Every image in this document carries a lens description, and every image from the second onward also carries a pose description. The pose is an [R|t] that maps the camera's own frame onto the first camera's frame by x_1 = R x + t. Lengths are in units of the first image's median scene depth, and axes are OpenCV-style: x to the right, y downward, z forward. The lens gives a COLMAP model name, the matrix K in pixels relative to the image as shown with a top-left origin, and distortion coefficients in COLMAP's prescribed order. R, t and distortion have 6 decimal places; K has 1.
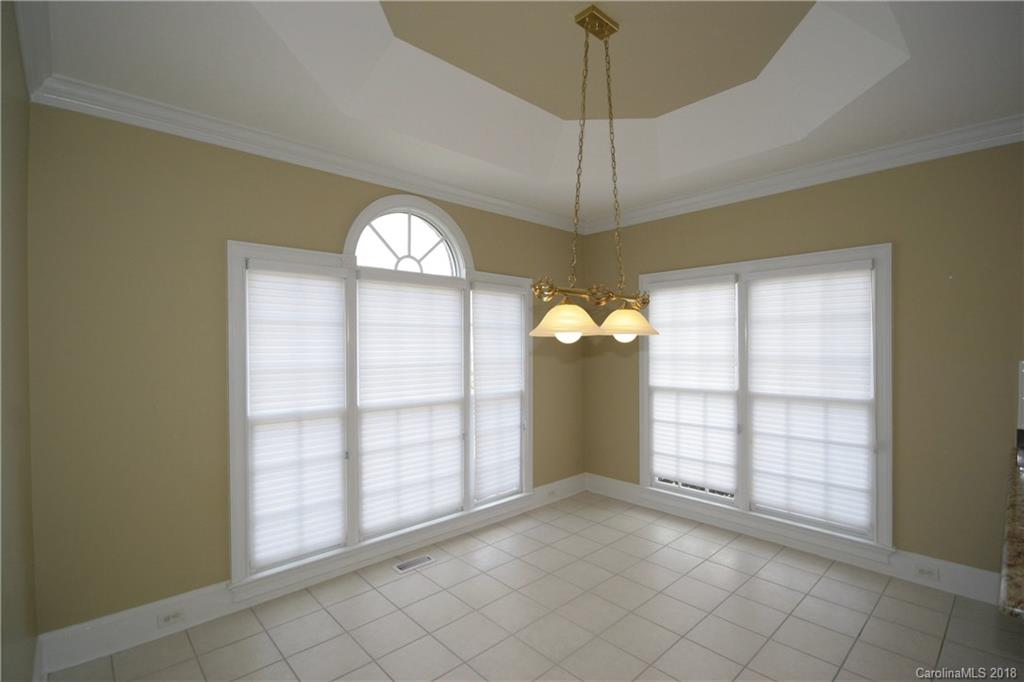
lens RADIAL K [[471.8, 0, 515.6], [0, 471.8, 350.7], [0, 0, 1]] dist [0.000576, -0.000710]
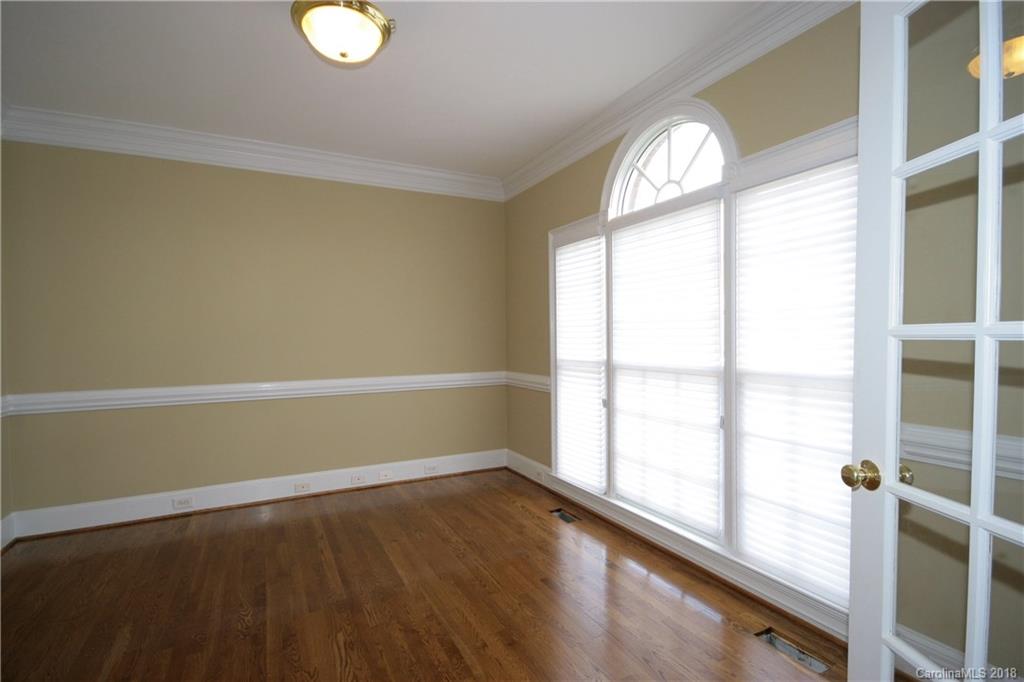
lens RADIAL K [[471.8, 0, 515.6], [0, 471.8, 350.7], [0, 0, 1]] dist [0.000576, -0.000710]
pose [[-0.220192, 0.041024, -0.974594, 0.622164], [0.009885, 0.999158, 0.039824, 0.049977], [0.975406, -0.000865, -0.220412, 0.932832]]
